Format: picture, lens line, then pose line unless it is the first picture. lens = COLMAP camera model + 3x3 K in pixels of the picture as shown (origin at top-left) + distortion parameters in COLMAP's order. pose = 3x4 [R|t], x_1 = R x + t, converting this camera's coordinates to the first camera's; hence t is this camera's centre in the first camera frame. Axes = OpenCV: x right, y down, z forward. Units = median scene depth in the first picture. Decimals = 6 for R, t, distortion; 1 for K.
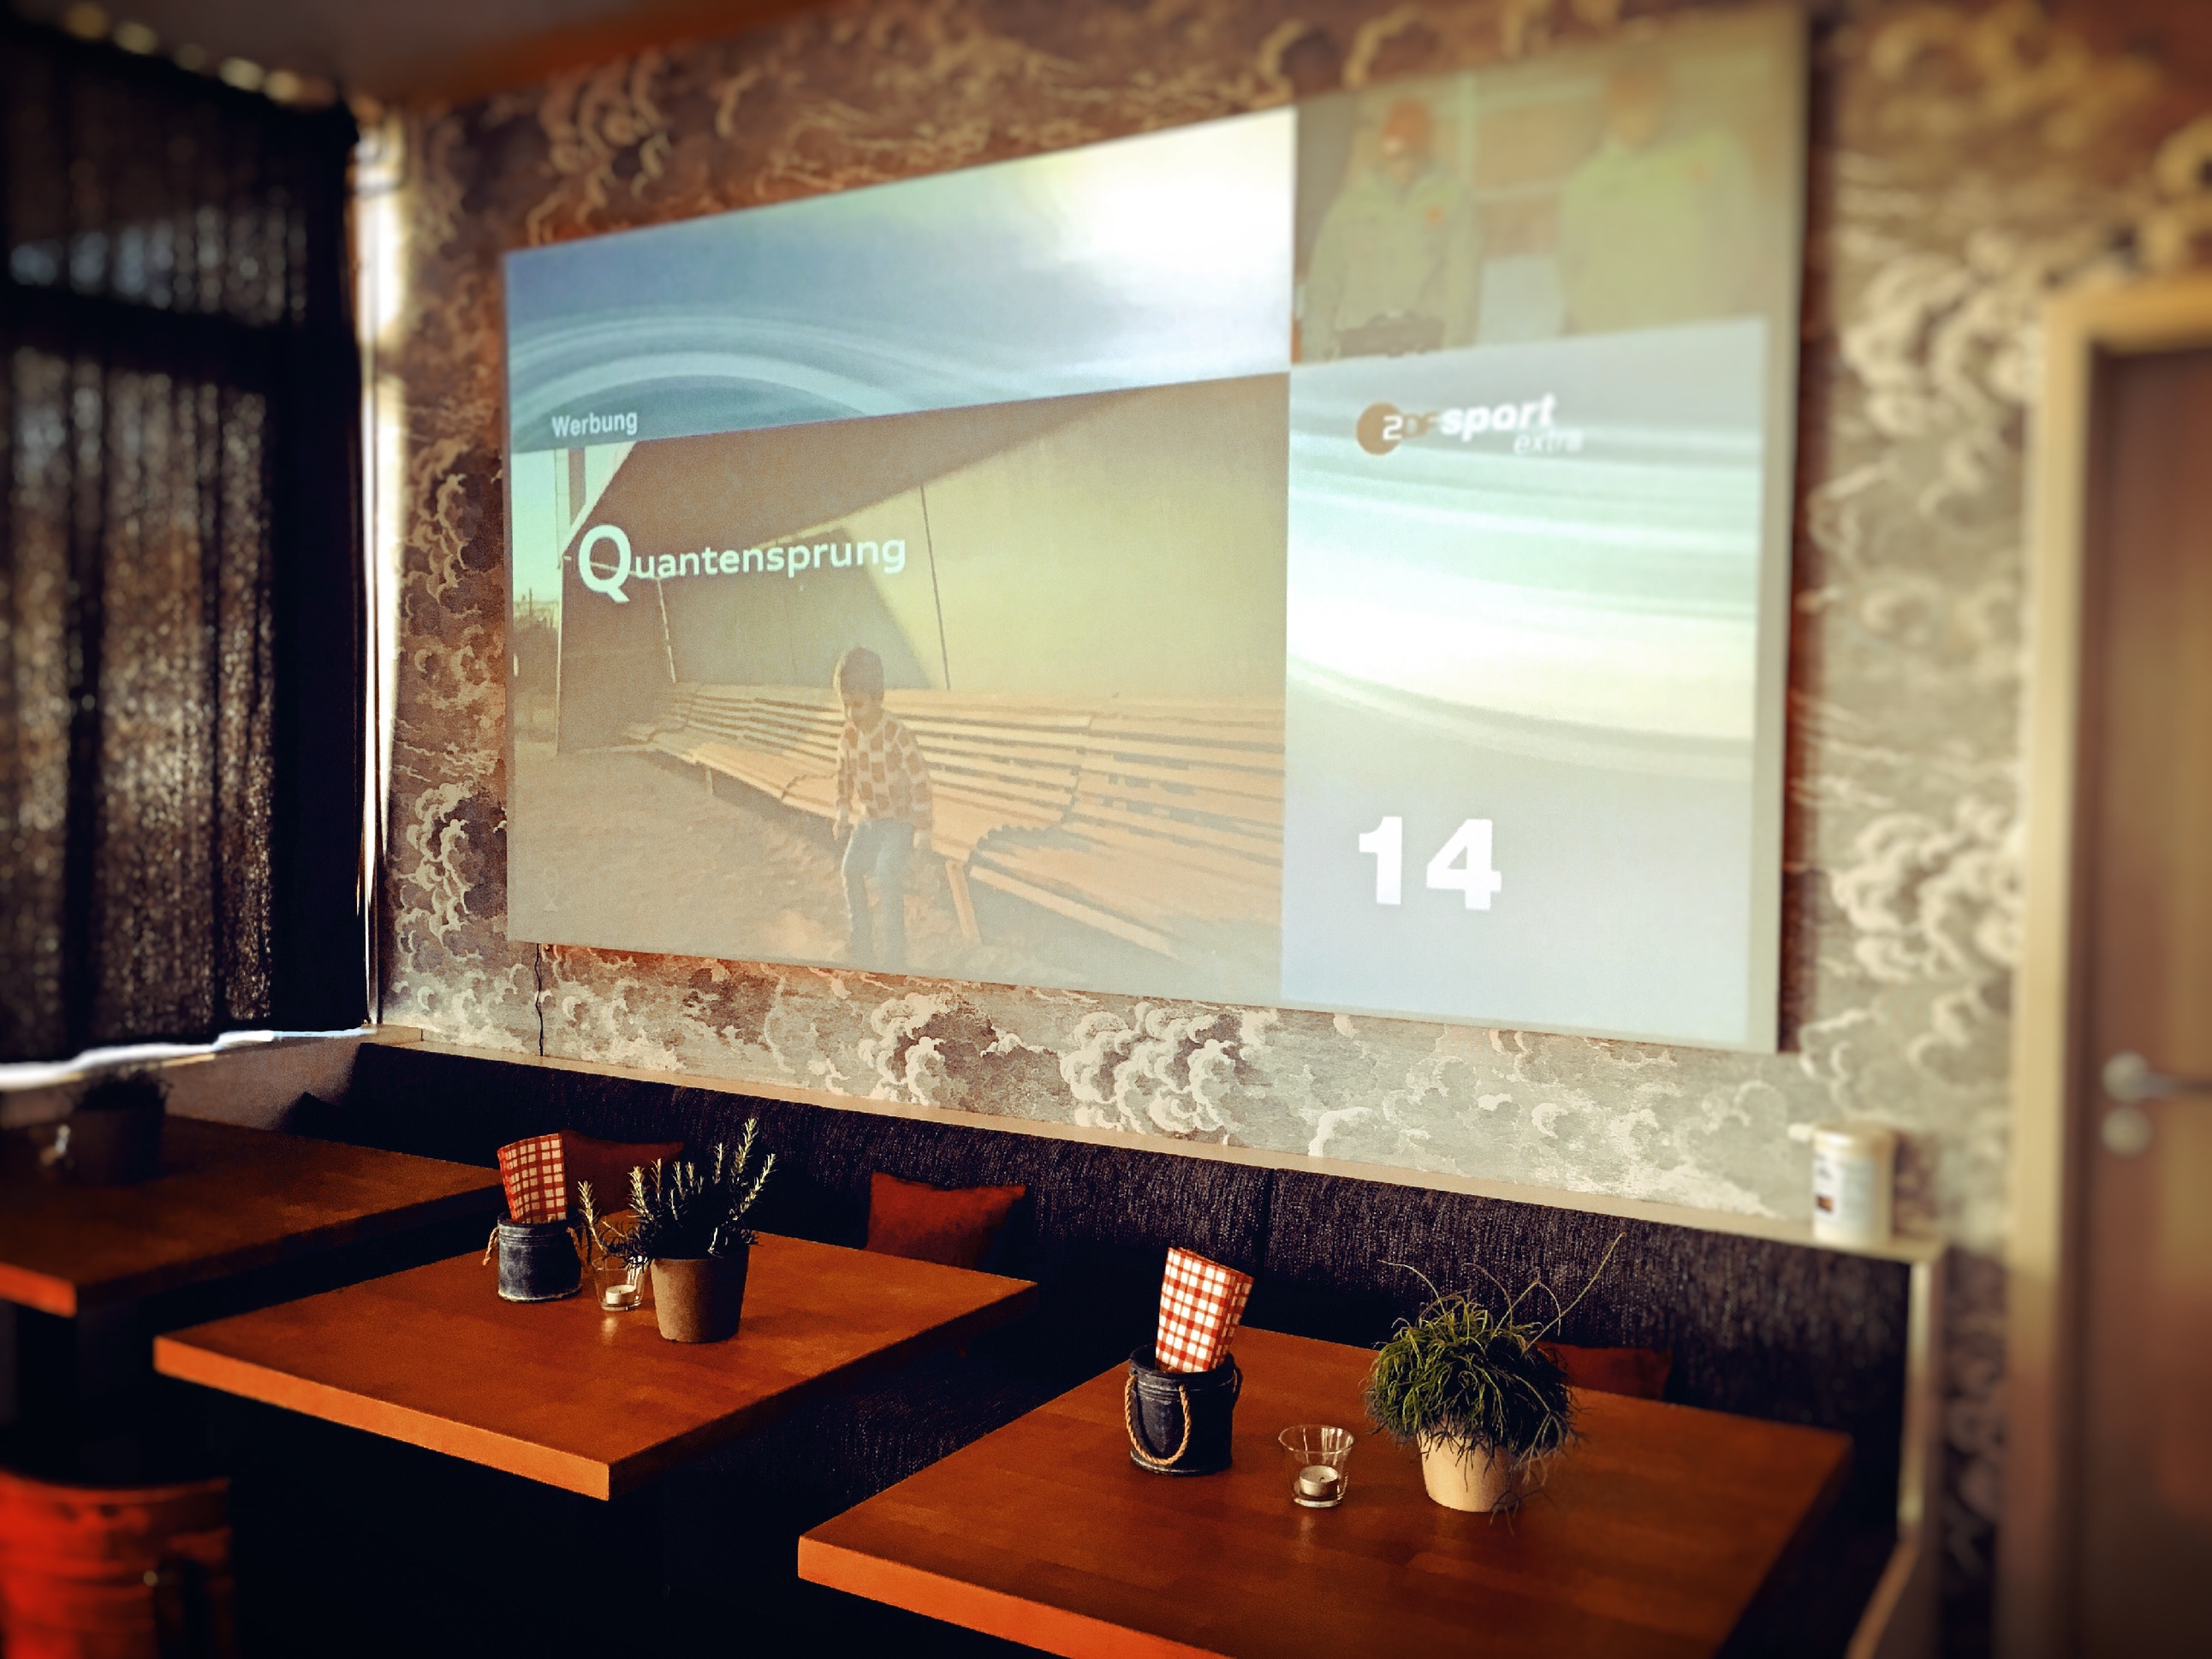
lens RADIAL K [[1906.6, 0, 1113.1], [0, 1906.6, 825.4], [0, 0, 1]] dist [0.056555, 0.006857]
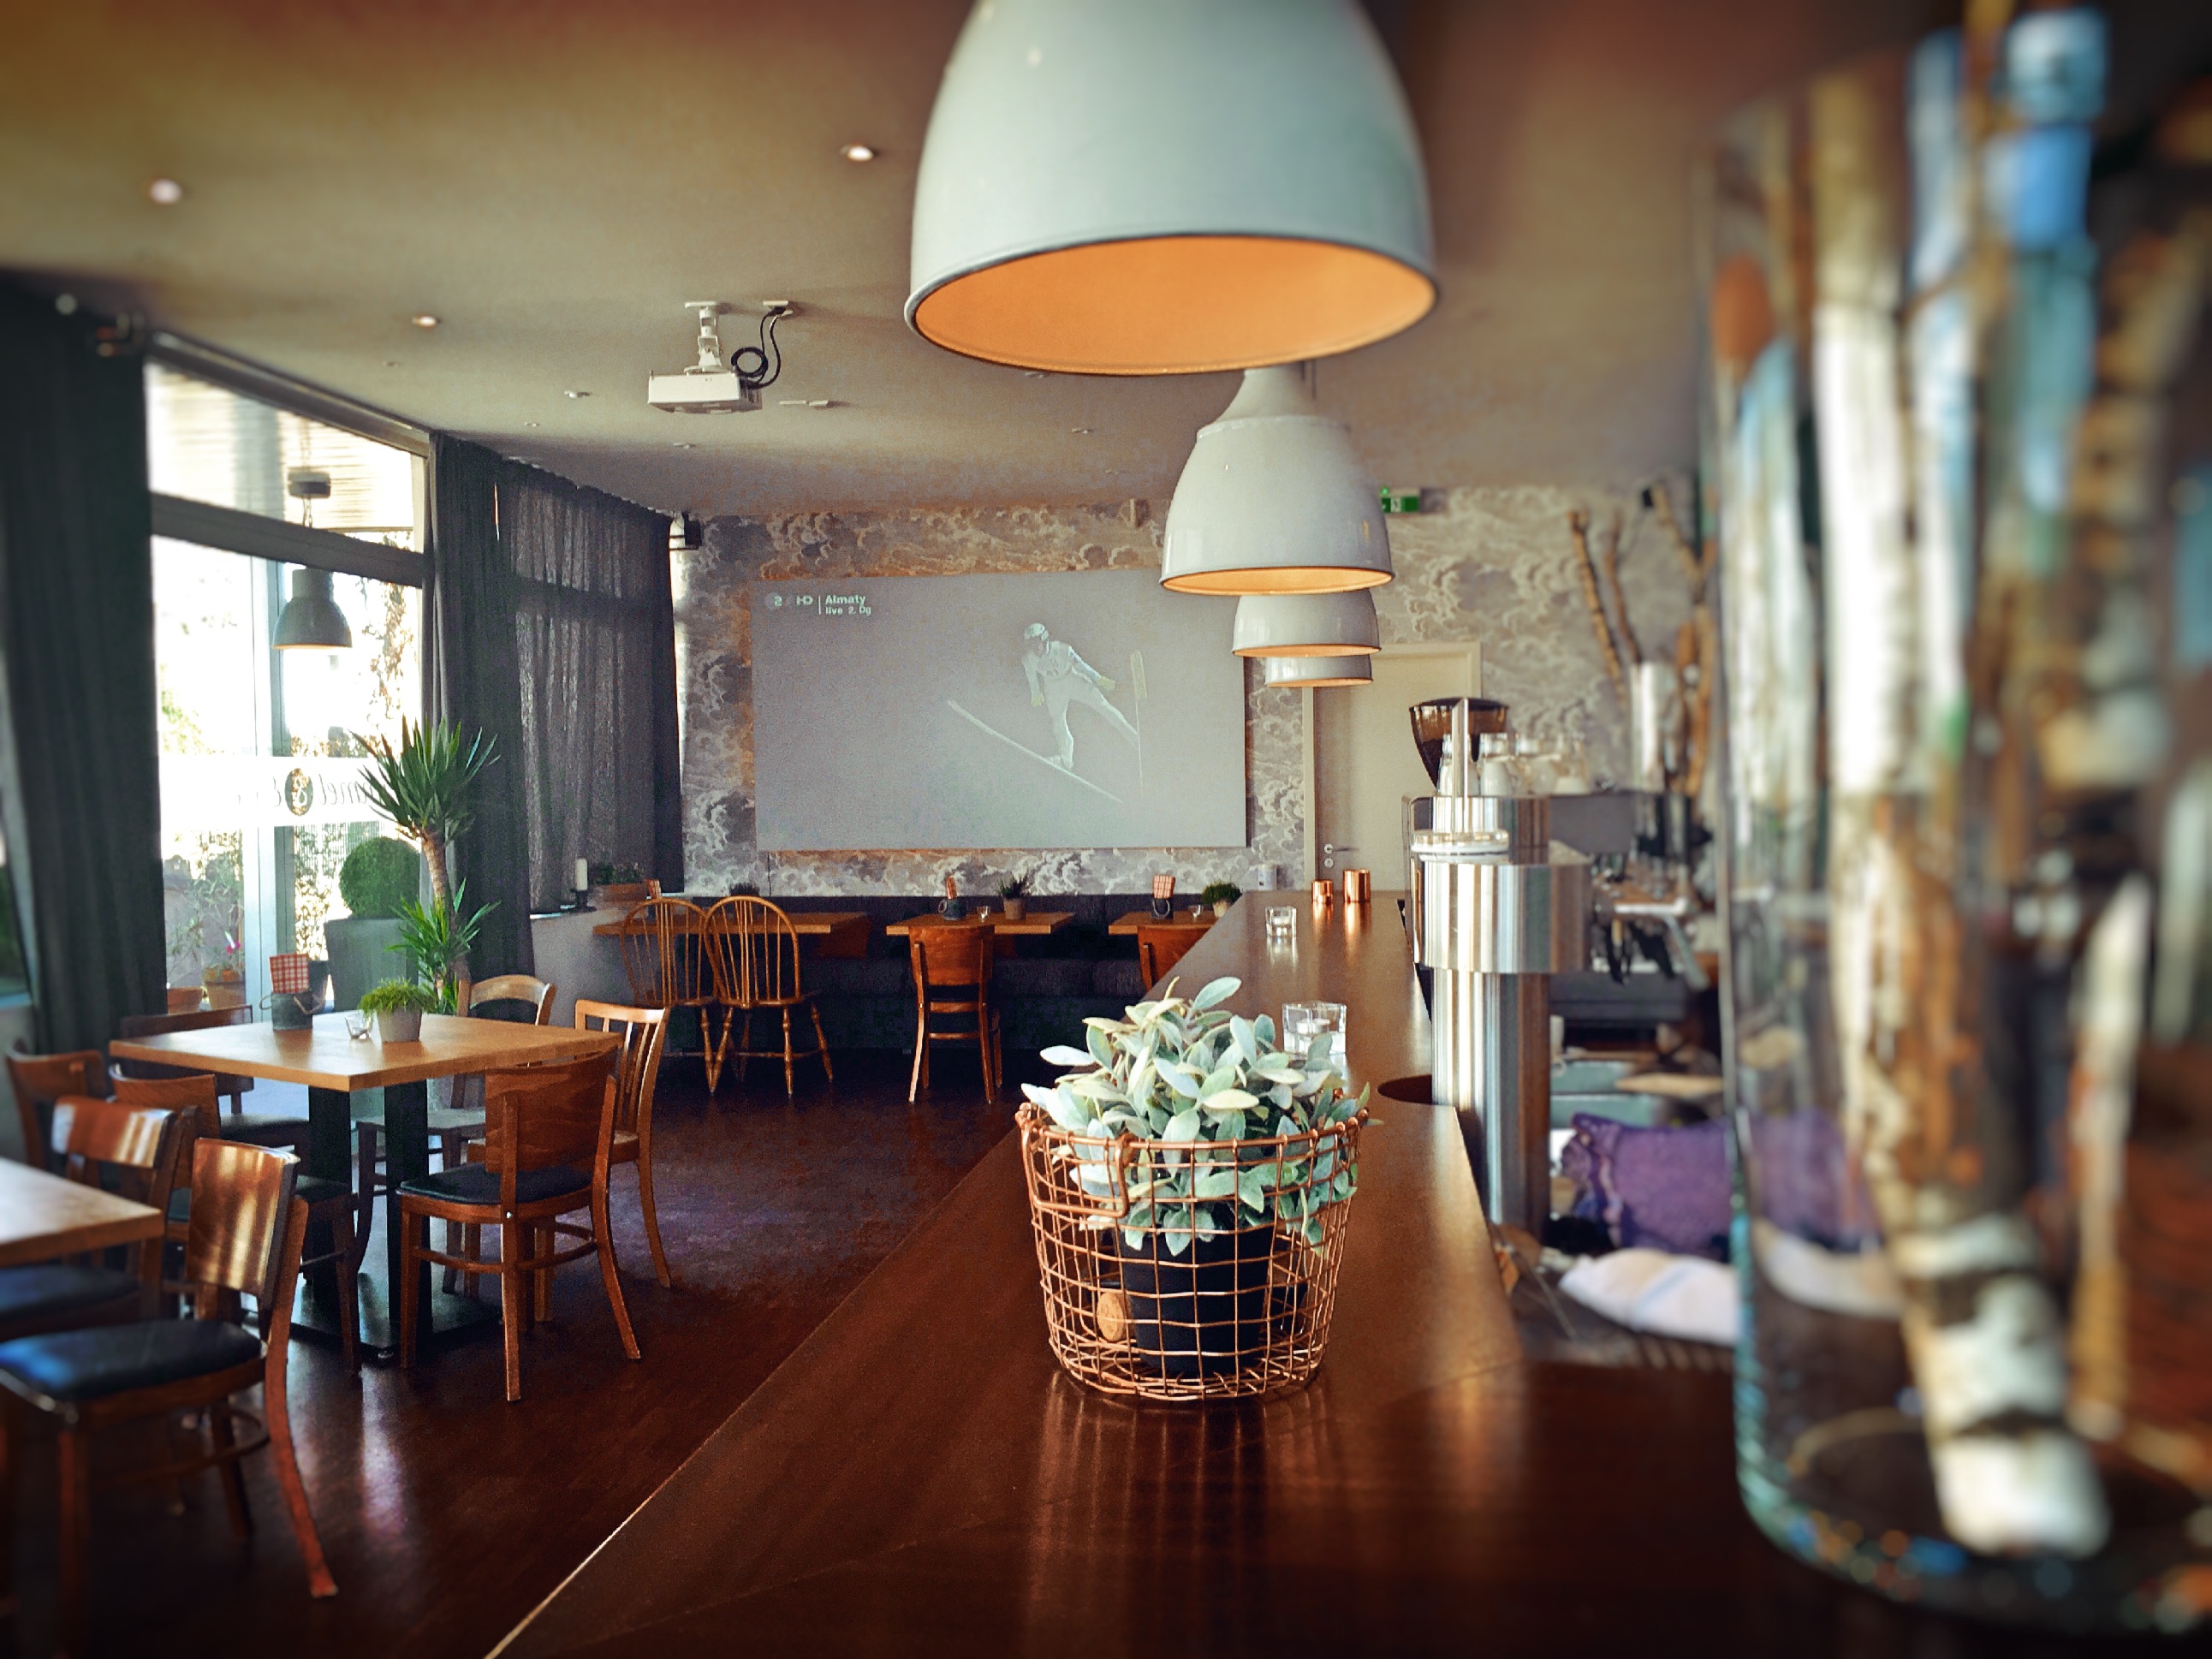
lens RADIAL K [[1906.6, 0, 1103.5], [0, 1906.6, 830.6], [0, 0, 1]] dist [0.056555, 0.006857]
pose [[0.919776, -0.037245, 0.390672, -1.021075], [0.040153, 0.999193, 0.000725, 0.057523], [-0.390383, 0.015020, 0.920530, -1.727684]]
